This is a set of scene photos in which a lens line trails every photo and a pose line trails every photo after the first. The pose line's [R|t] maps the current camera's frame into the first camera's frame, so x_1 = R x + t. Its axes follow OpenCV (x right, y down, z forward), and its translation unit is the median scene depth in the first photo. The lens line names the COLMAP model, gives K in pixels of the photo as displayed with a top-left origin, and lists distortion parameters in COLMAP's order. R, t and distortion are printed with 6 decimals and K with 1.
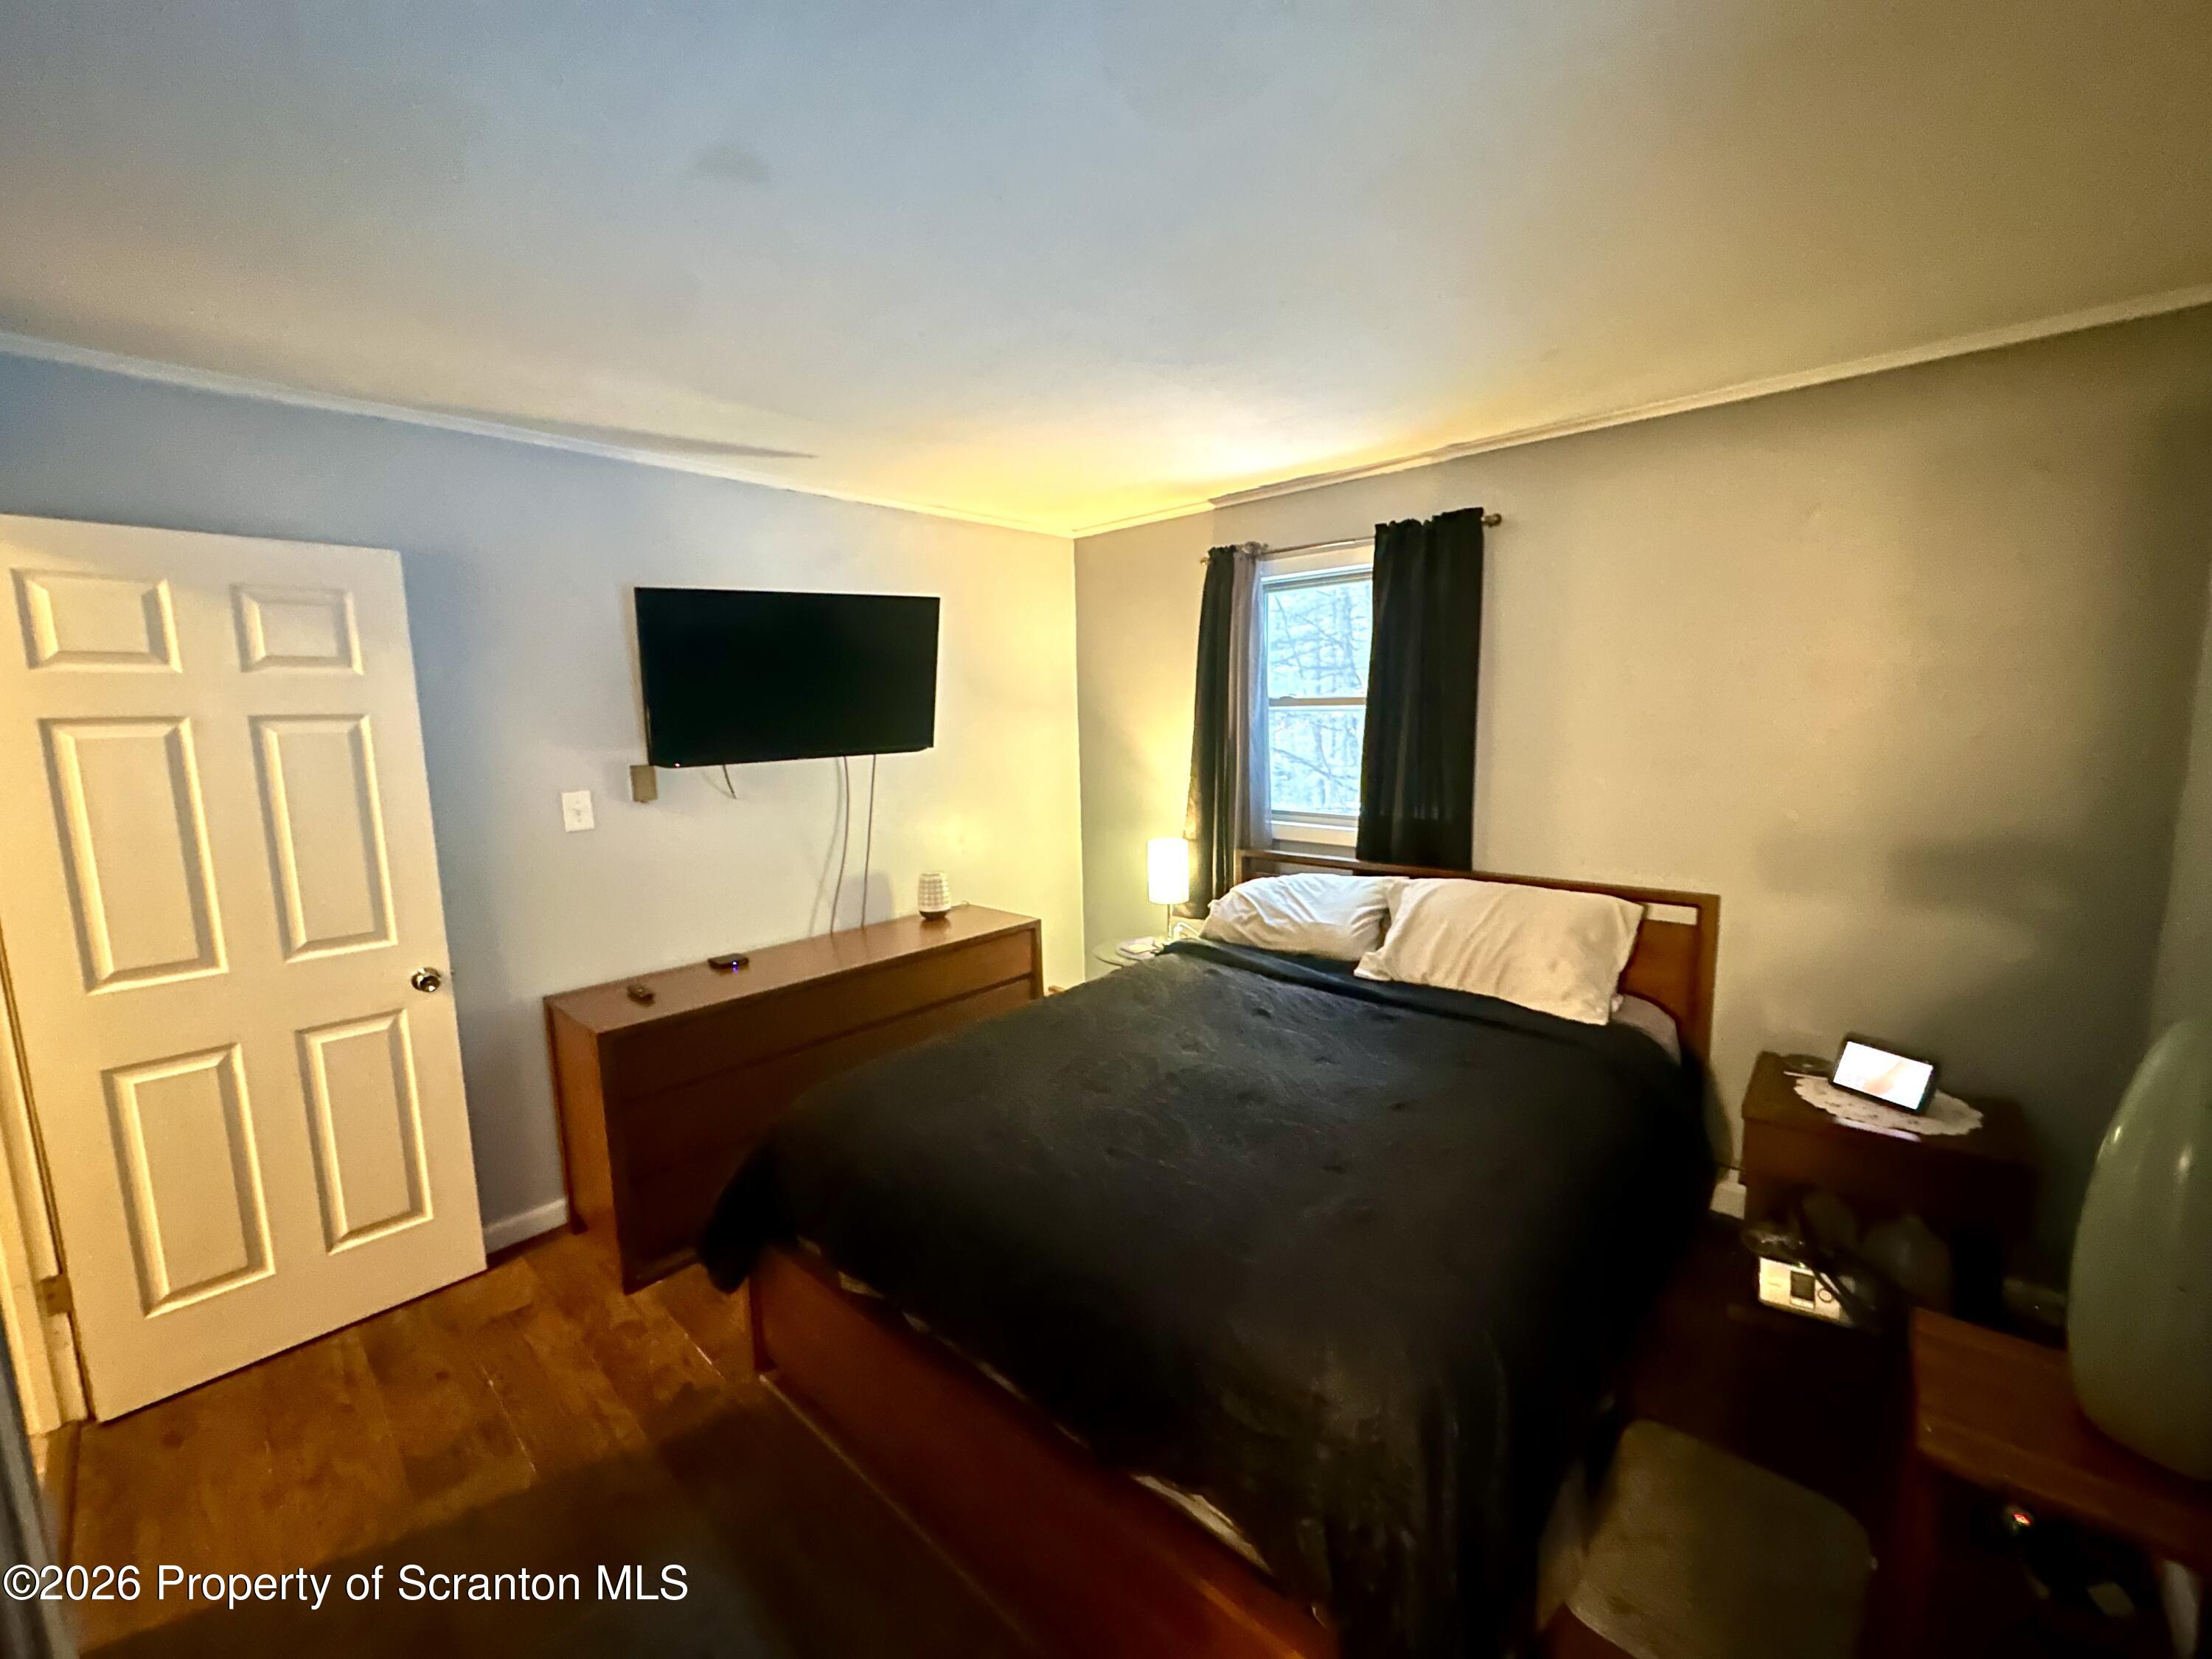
lens RADIAL K [[879.8, 0, 1107.2], [0, 879.8, 831.1], [0, 0, 1]] dist [-0.001444, -0.000042]
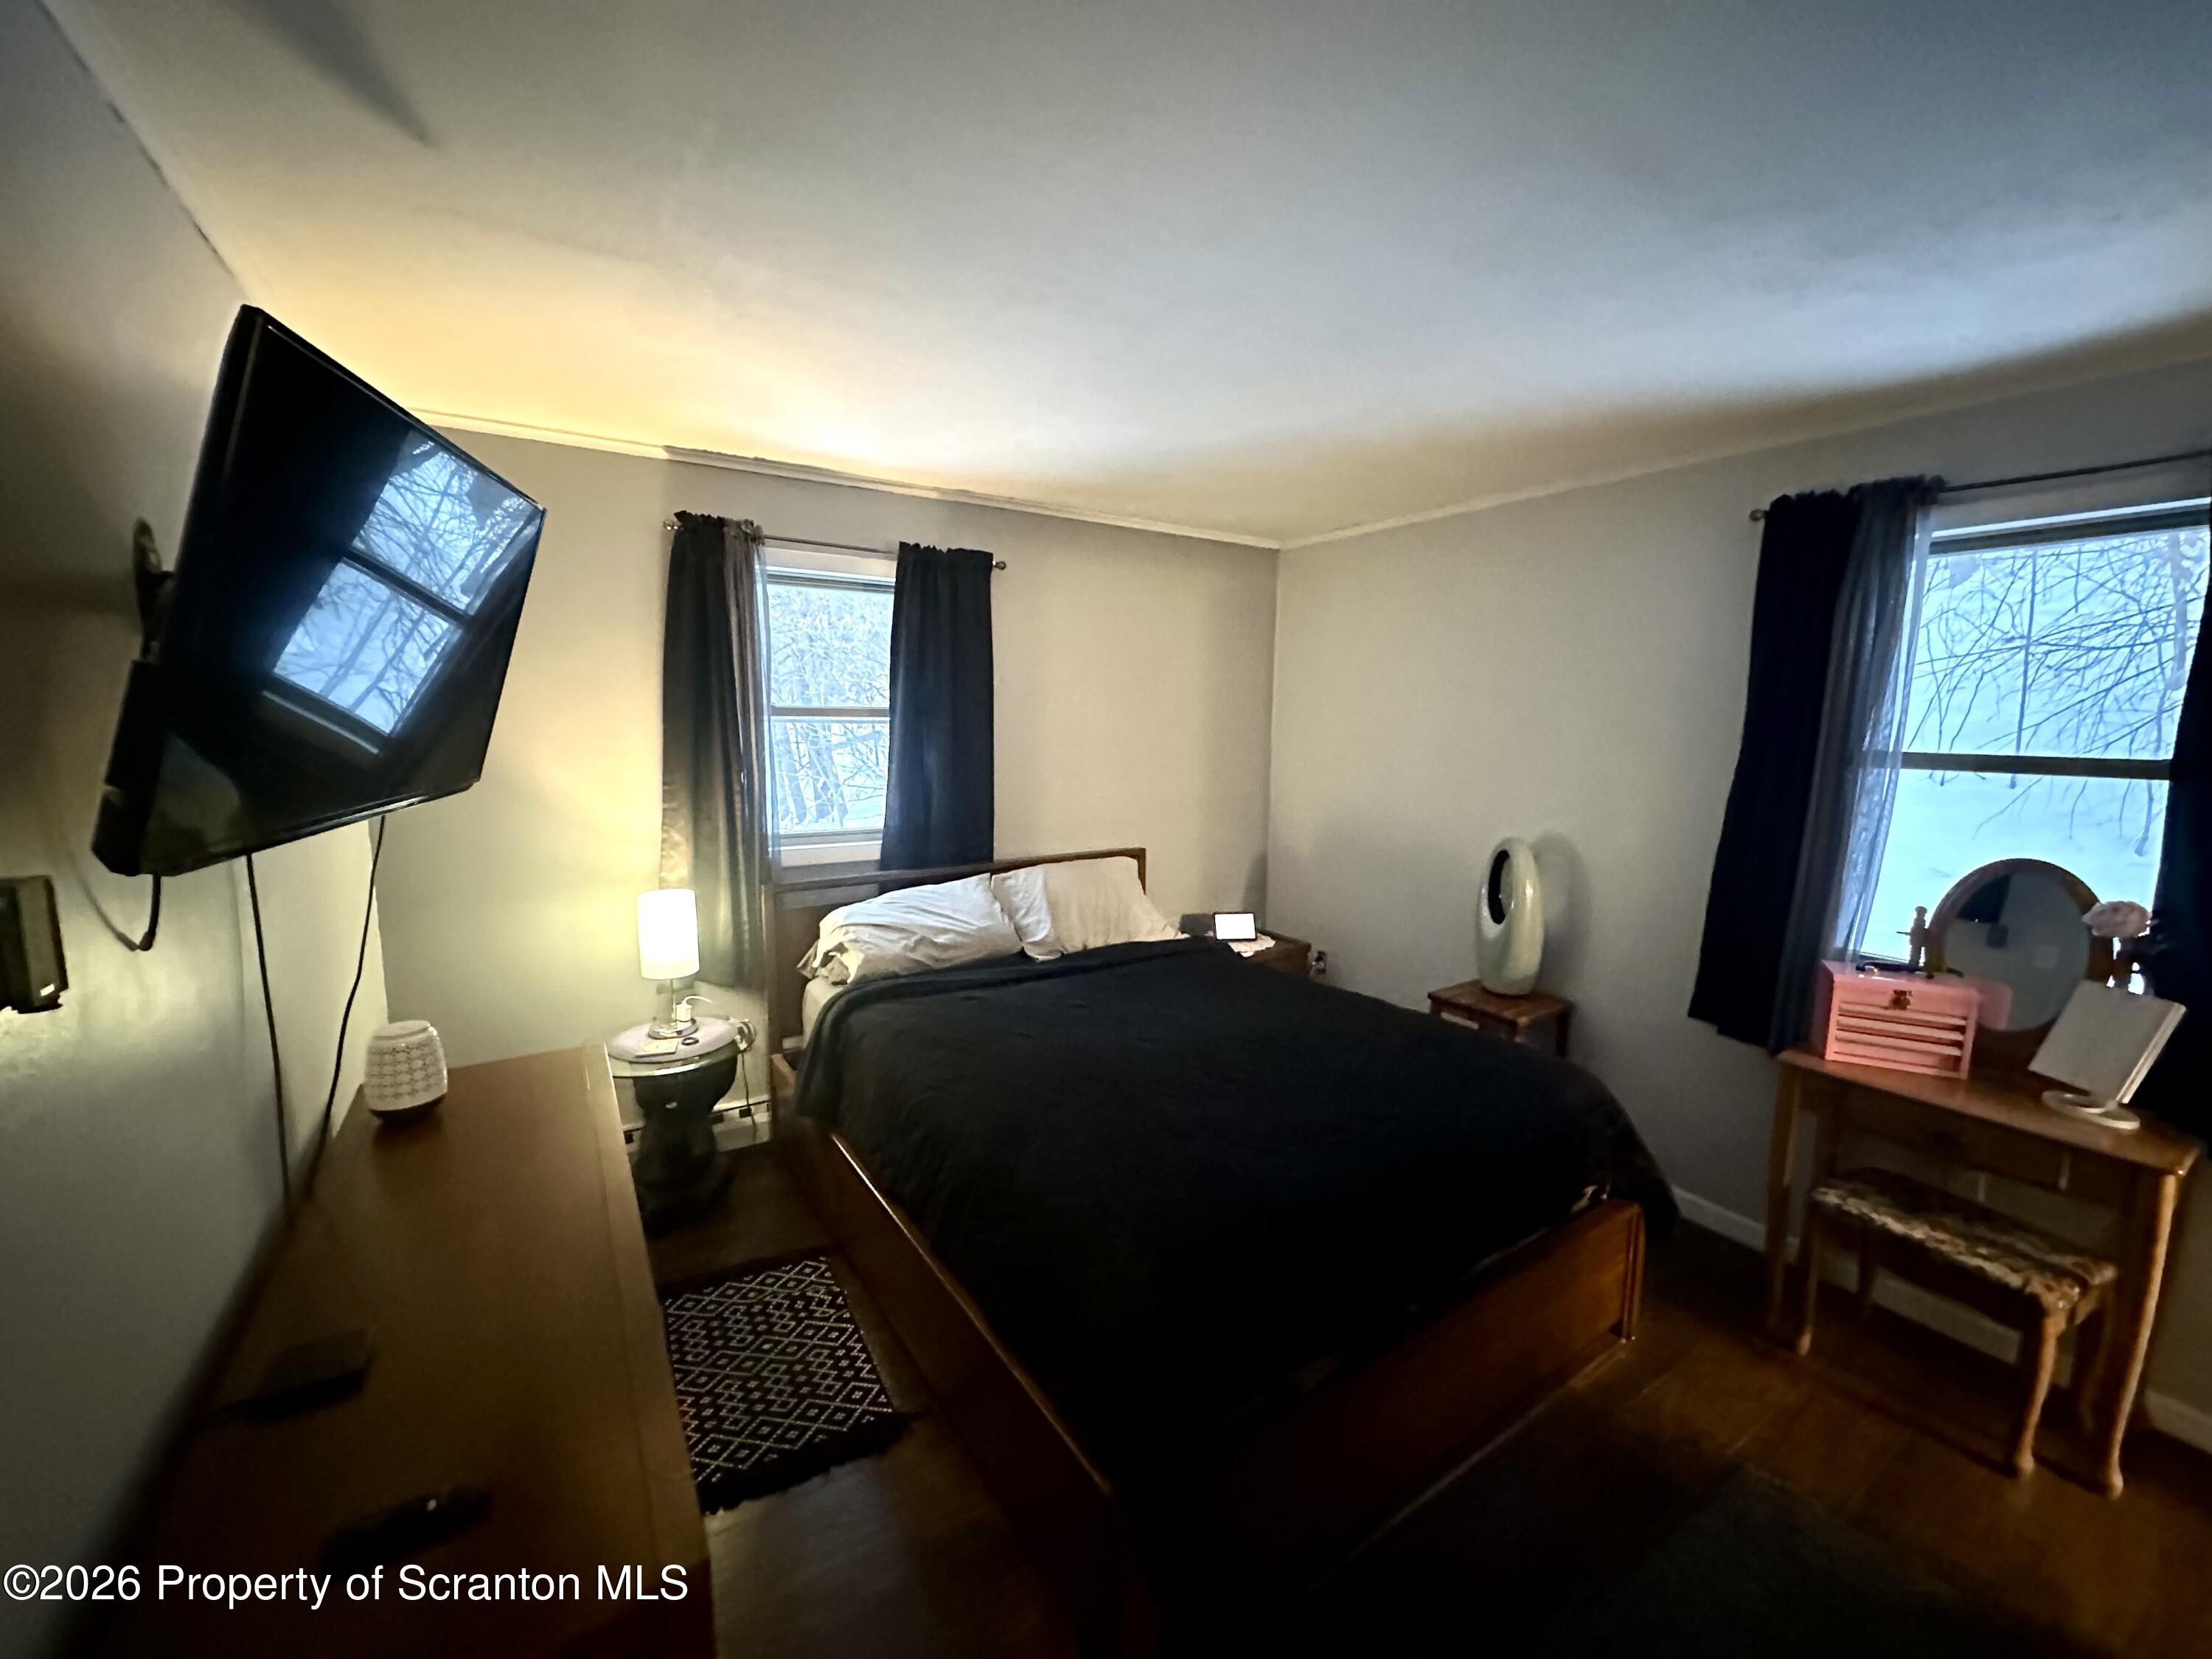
lens RADIAL K [[879.8, 0, 1107.2], [0, 879.8, 831.1], [0, 0, 1]] dist [-0.001444, -0.000042]
pose [[0.252167, -0.106394, 0.961817, -0.671526], [0.115481, 0.990143, 0.079250, -0.069480], [-0.960768, 0.091088, 0.261968, 0.541901]]
